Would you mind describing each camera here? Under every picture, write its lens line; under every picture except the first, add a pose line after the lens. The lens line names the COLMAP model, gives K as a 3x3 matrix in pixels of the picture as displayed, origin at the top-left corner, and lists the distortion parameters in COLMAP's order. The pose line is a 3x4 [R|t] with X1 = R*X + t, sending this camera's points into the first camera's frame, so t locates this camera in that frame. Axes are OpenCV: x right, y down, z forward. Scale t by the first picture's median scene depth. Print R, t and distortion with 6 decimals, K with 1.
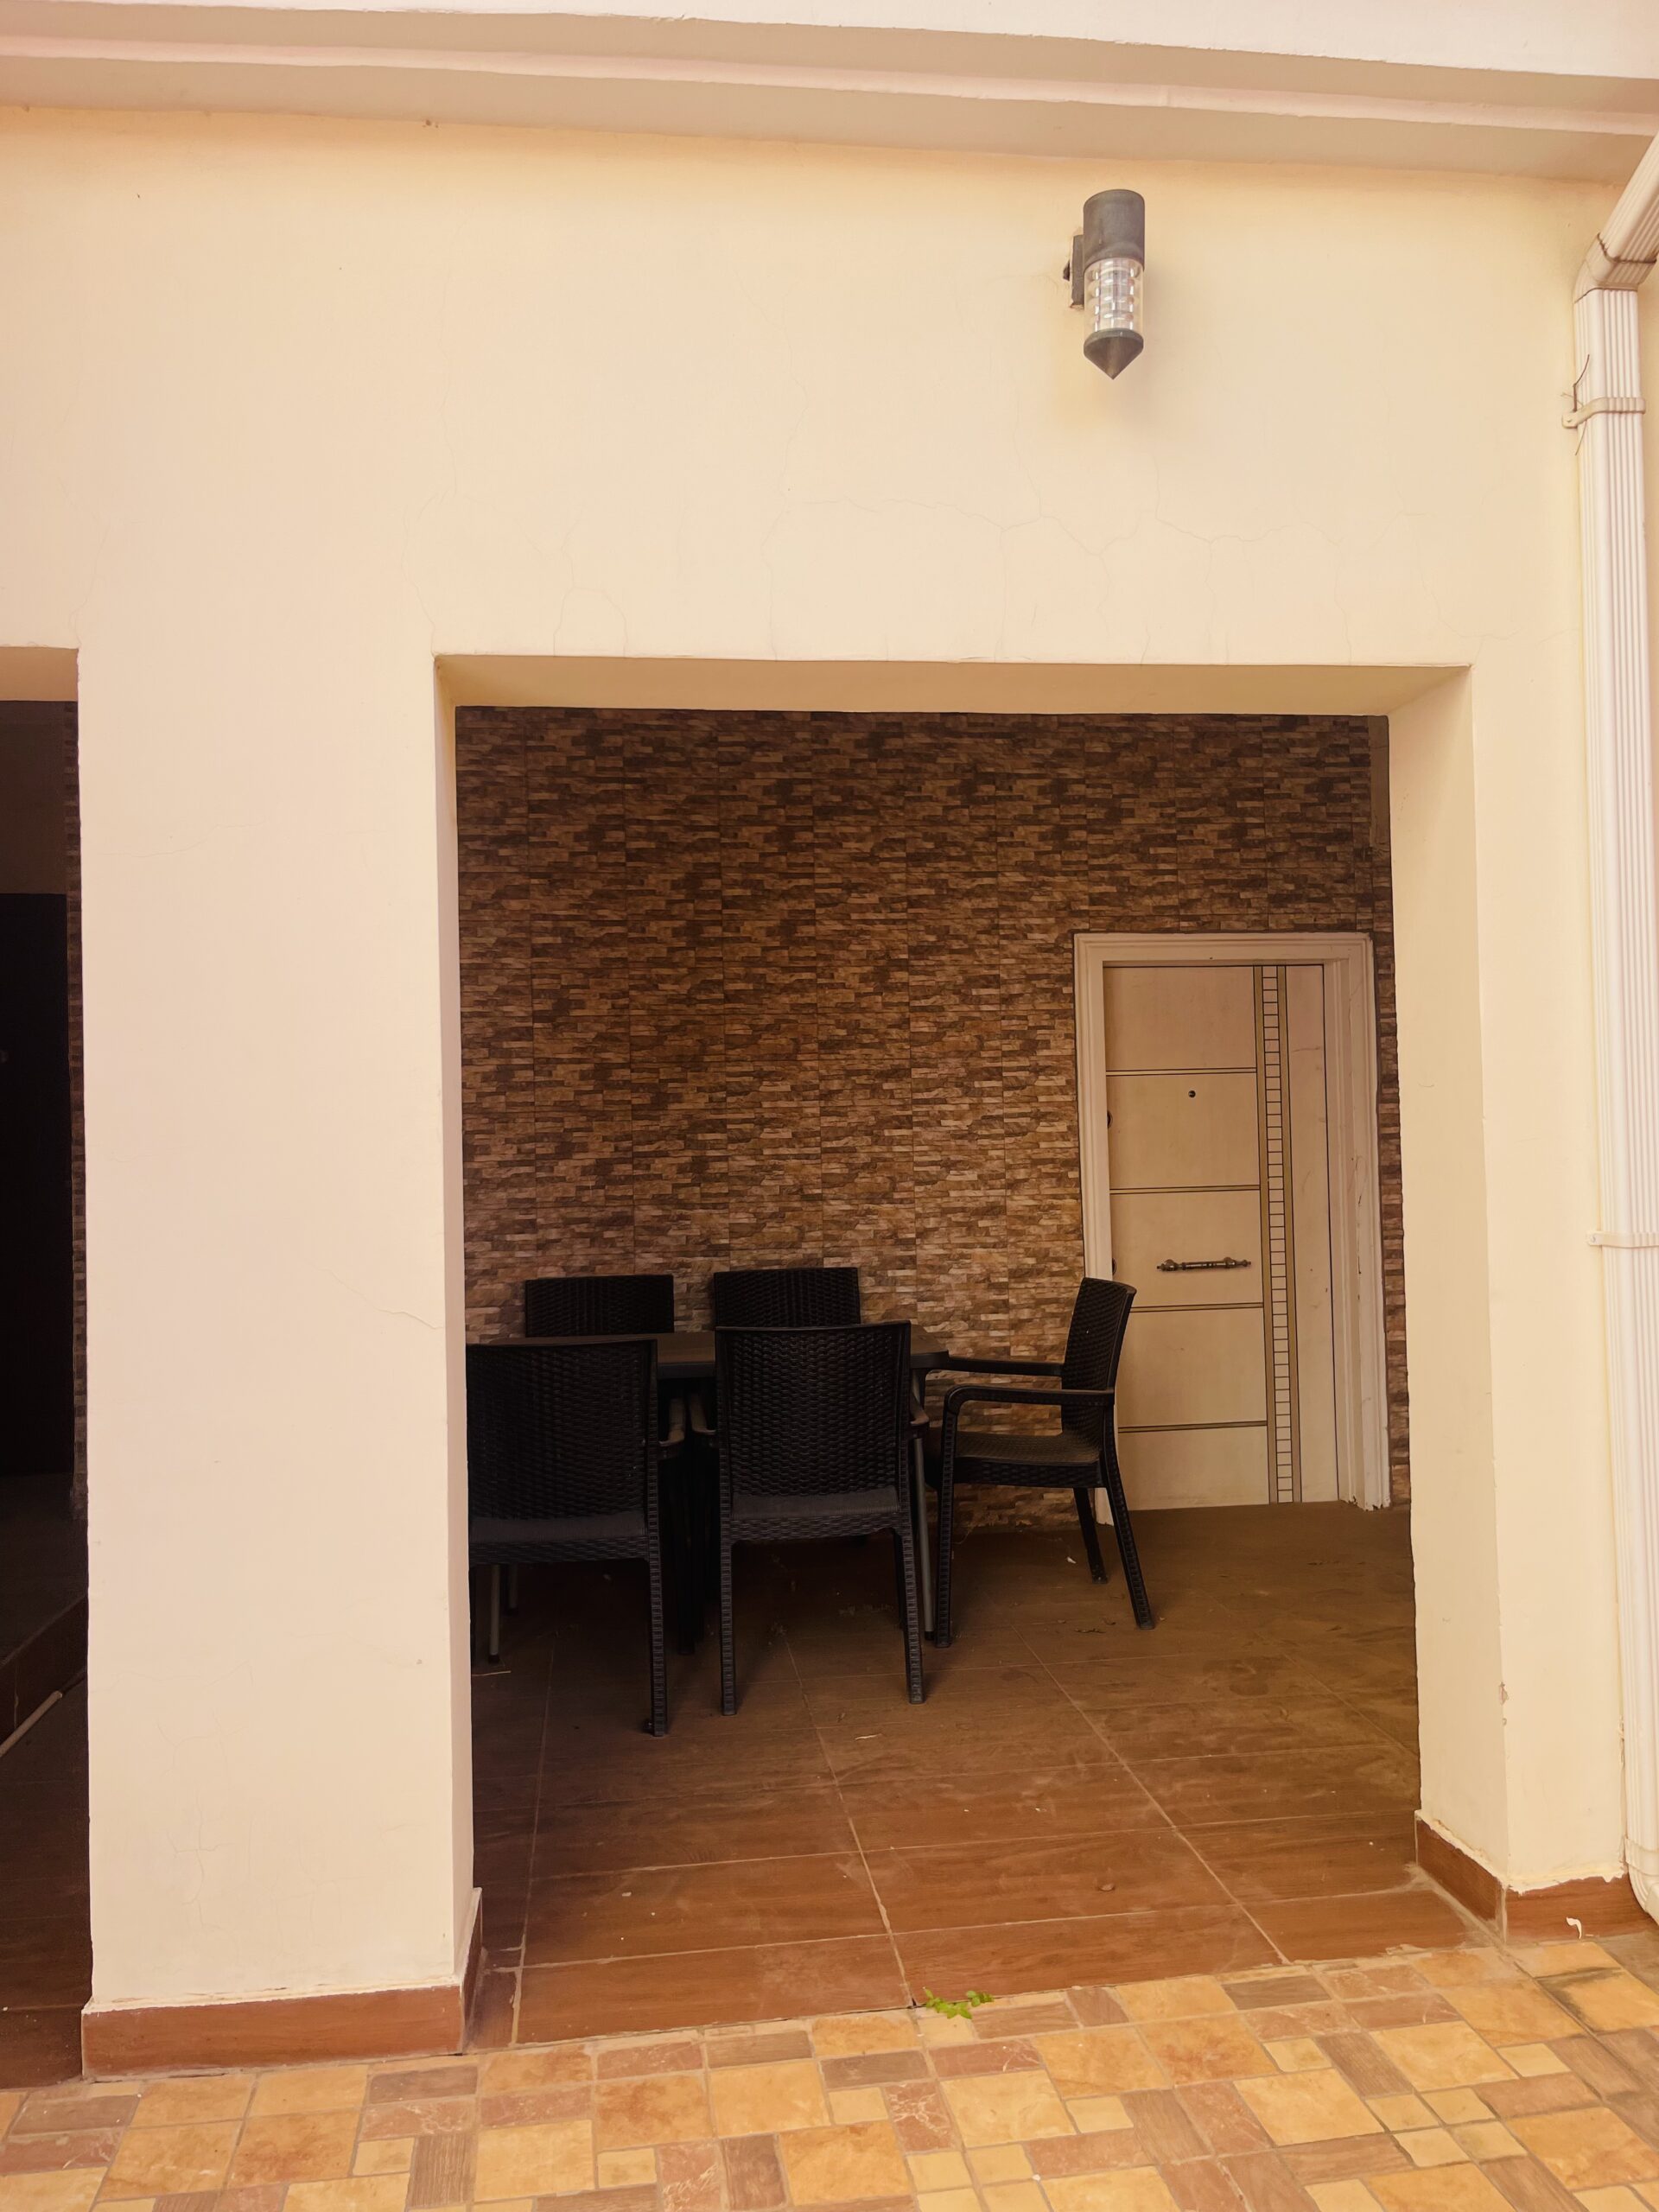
lens RADIAL K [[1669.1, 0, 829.5], [0, 1669.1, 1106.0], [0, 0, 1]] dist [0.056016, -0.084055]
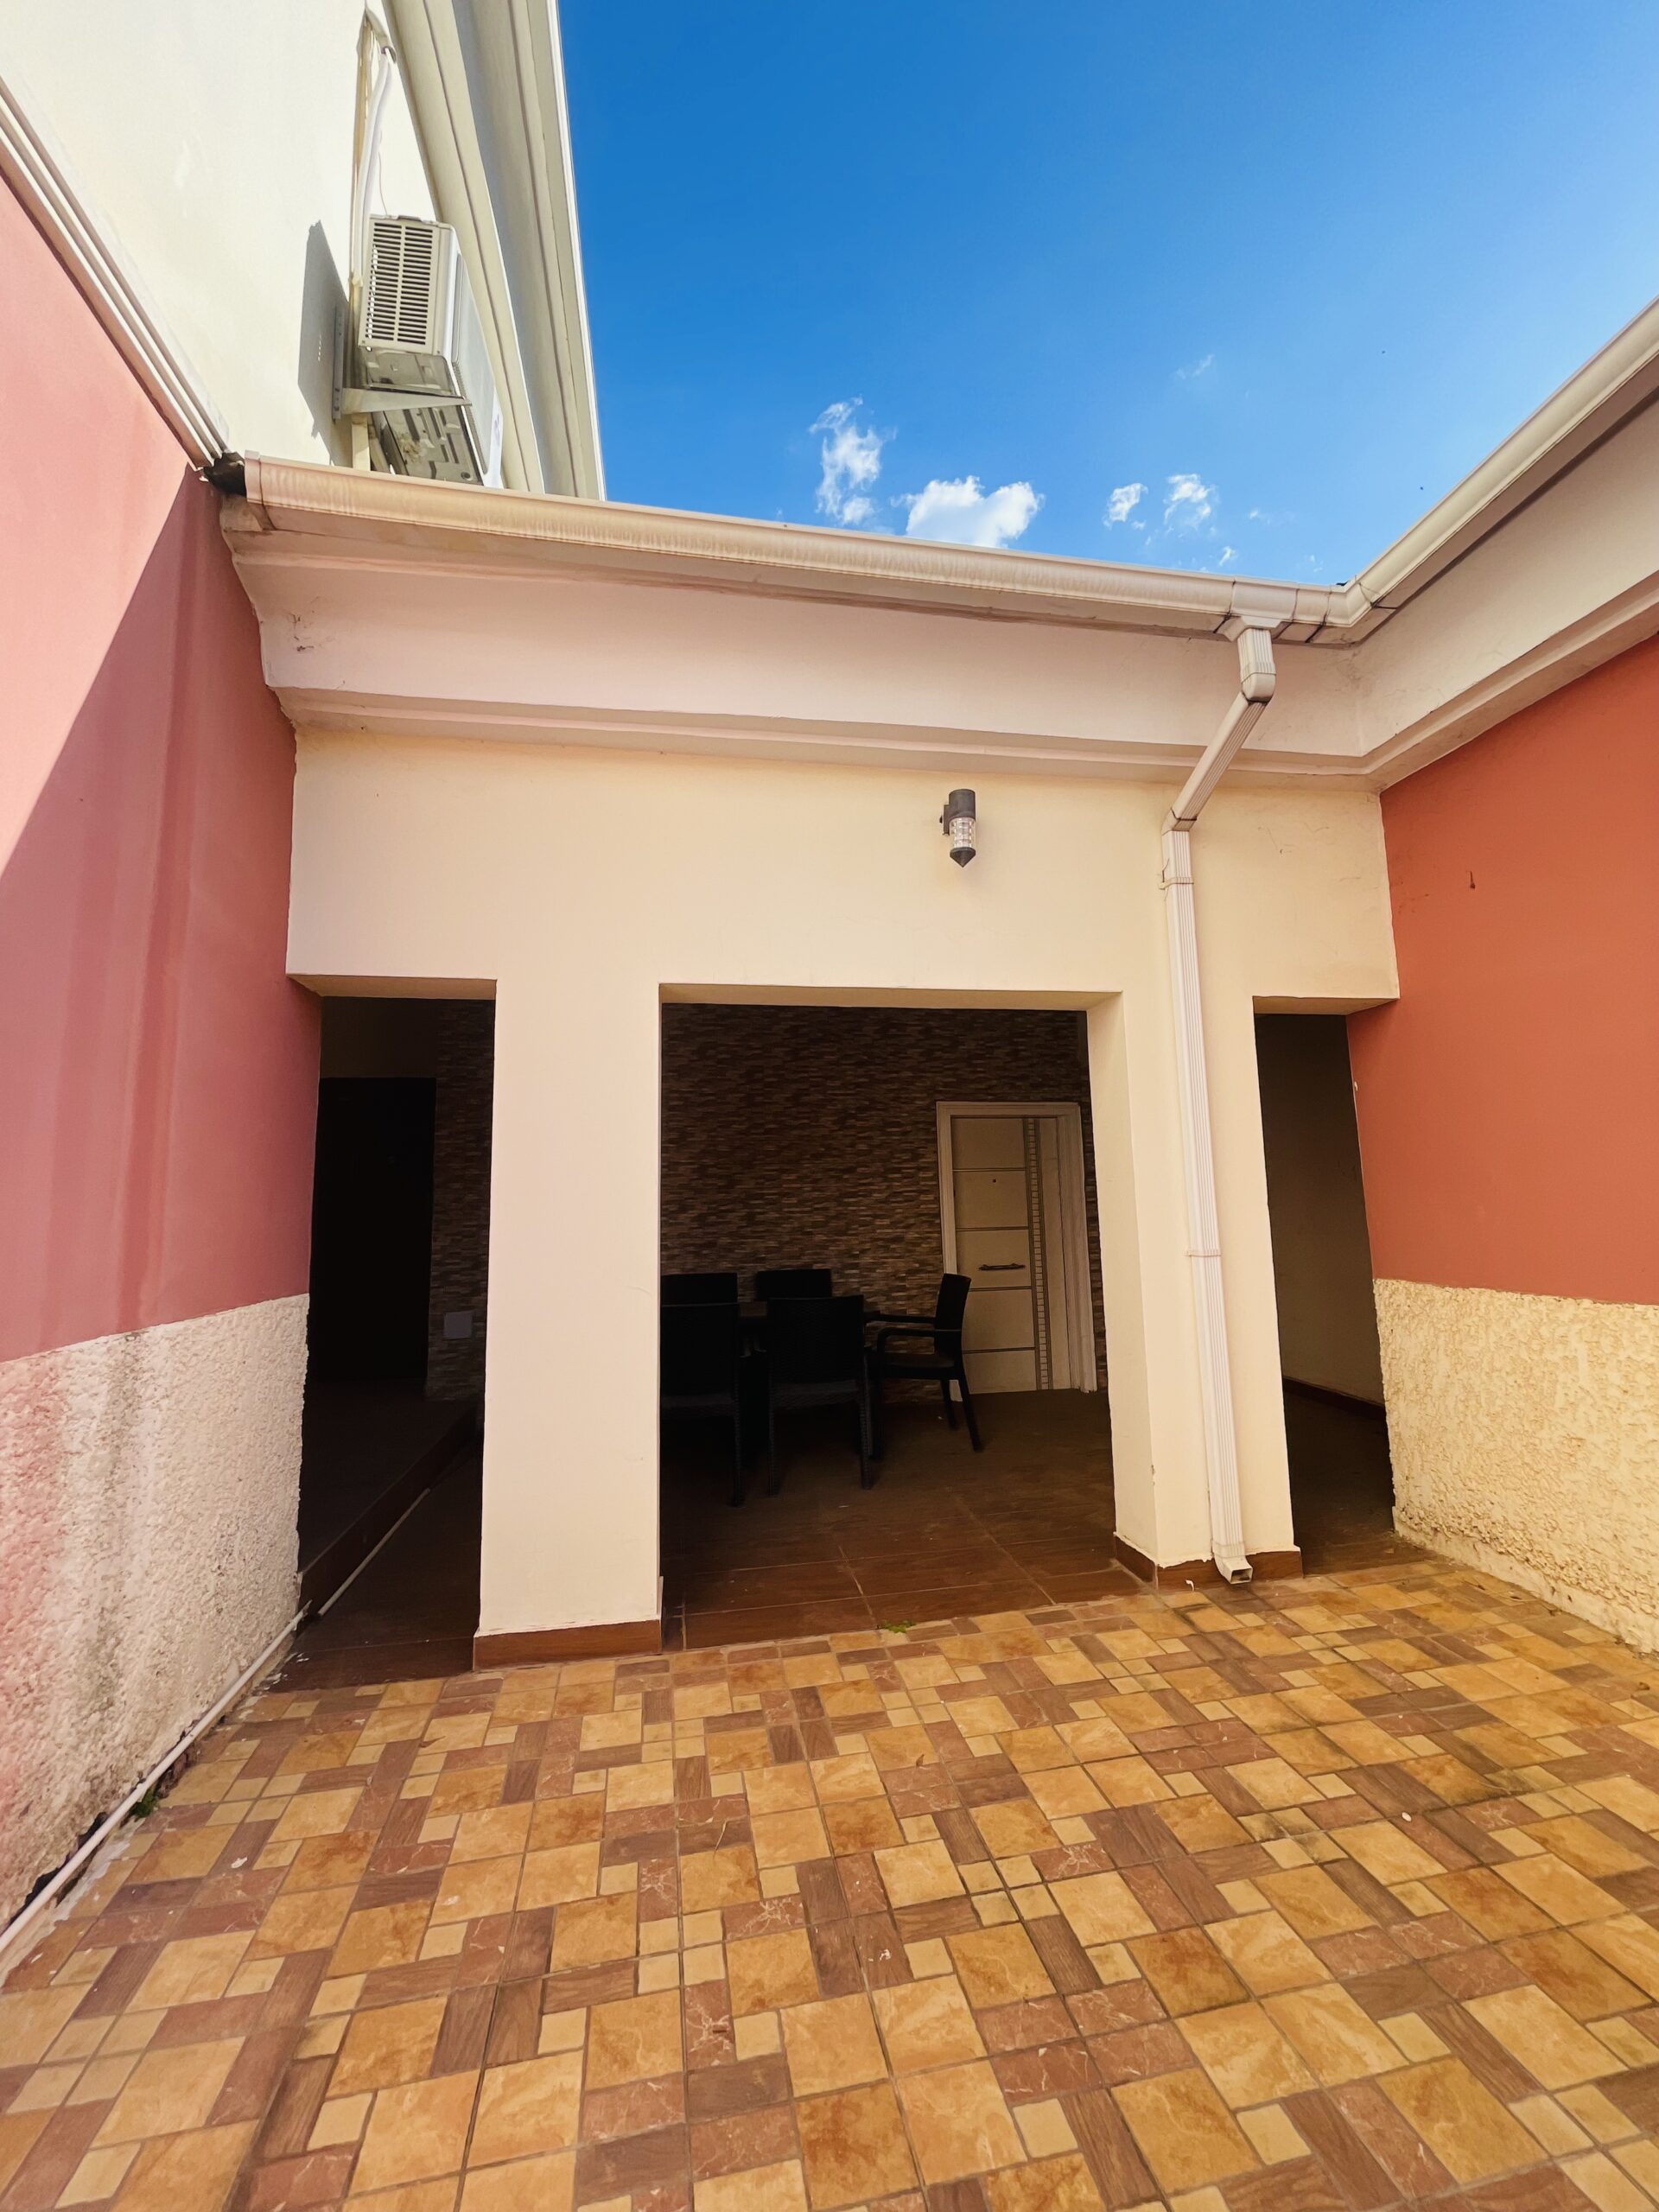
lens RADIAL K [[902.0, 0, 842.3], [0, 902.0, 1076.4], [0, 0, 1]] dist [-0.000061, -0.000436]
pose [[0.998360, 0.009367, 0.056481, -0.057380], [-0.002578, 0.992882, -0.119078, -0.004297], [-0.057195, 0.118737, 0.991277, -0.159567]]
